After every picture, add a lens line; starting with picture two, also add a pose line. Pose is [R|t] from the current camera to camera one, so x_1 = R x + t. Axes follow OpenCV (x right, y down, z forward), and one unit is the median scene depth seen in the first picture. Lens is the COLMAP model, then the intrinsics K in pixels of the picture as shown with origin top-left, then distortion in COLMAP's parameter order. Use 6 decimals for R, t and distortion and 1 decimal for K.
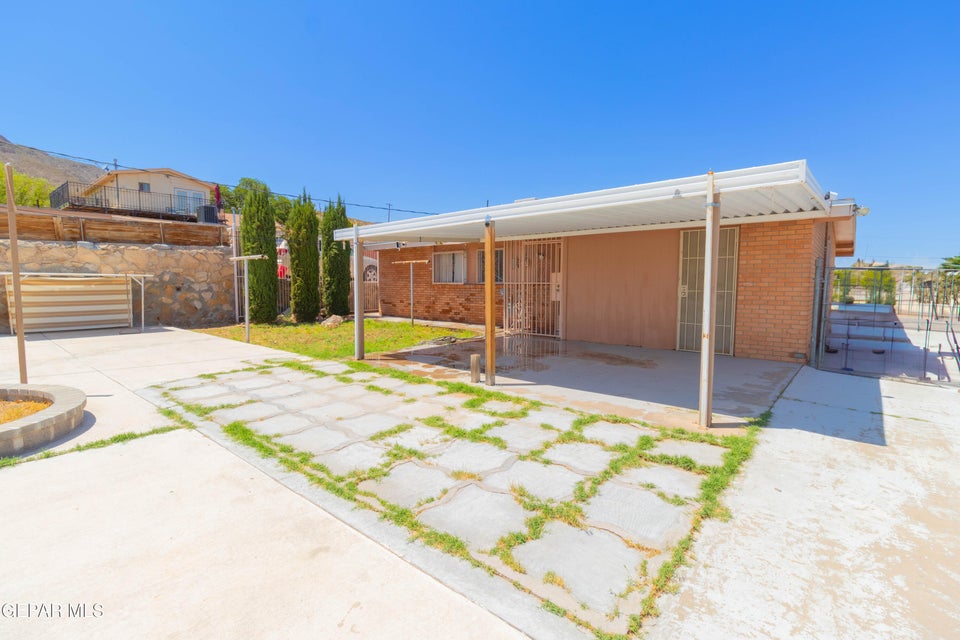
lens RADIAL K [[444.0, 0, 482.5], [0, 444.0, 317.3], [0, 0, 1]] dist [0.002356, 0.000152]
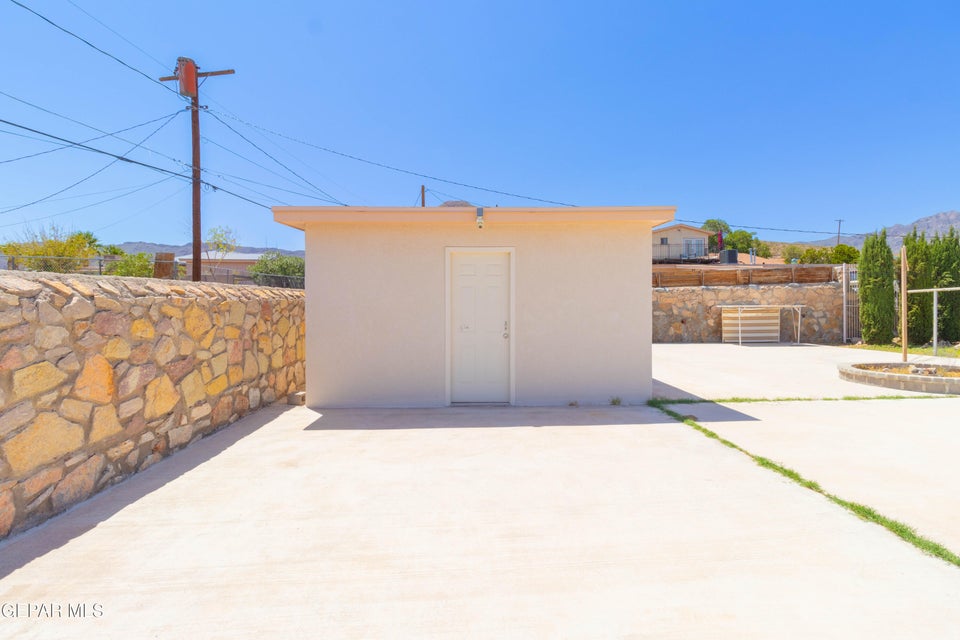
lens RADIAL K [[444.0, 0, 479.4], [0, 444.0, 314.3], [0, 0, 1]] dist [0.002356, 0.000152]
pose [[0.659458, -0.007590, -0.751703, -0.326144], [-0.051004, 0.997193, -0.054814, 0.055607], [0.750009, 0.074487, 0.657220, -0.617595]]
